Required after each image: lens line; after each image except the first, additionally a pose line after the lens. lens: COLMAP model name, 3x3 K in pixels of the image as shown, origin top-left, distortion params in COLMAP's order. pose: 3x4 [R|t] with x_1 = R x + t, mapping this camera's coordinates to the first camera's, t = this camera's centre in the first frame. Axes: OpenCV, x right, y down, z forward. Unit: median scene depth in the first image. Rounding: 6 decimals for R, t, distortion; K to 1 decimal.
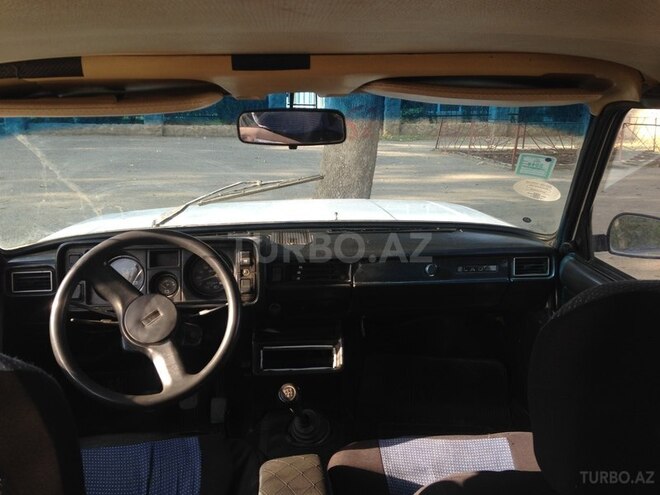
lens RADIAL K [[690.6, 0, 330.0], [0, 690.6, 247.5], [0, 0, 1]] dist [0.271827, -0.531753]
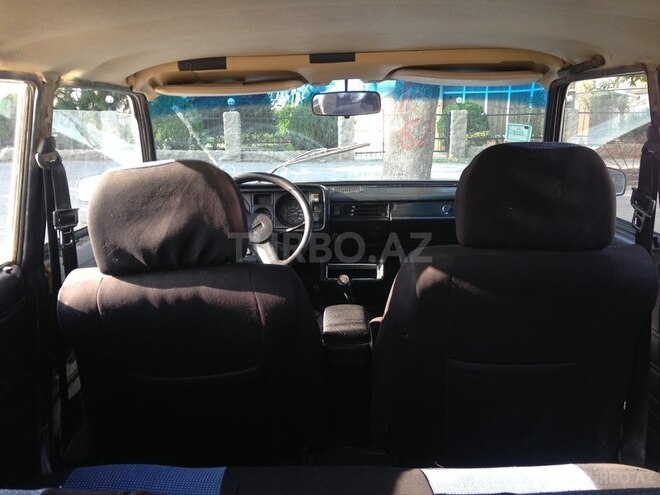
lens RADIAL K [[690.6, 0, 330.0], [0, 690.6, 247.5], [0, 0, 1]] dist [0.271827, -0.531753]
pose [[0.994991, -0.000406, -0.099967, 0.060947], [-0.003894, 0.999076, -0.042809, 0.202427], [0.099892, 0.042983, 0.994069, -0.506340]]
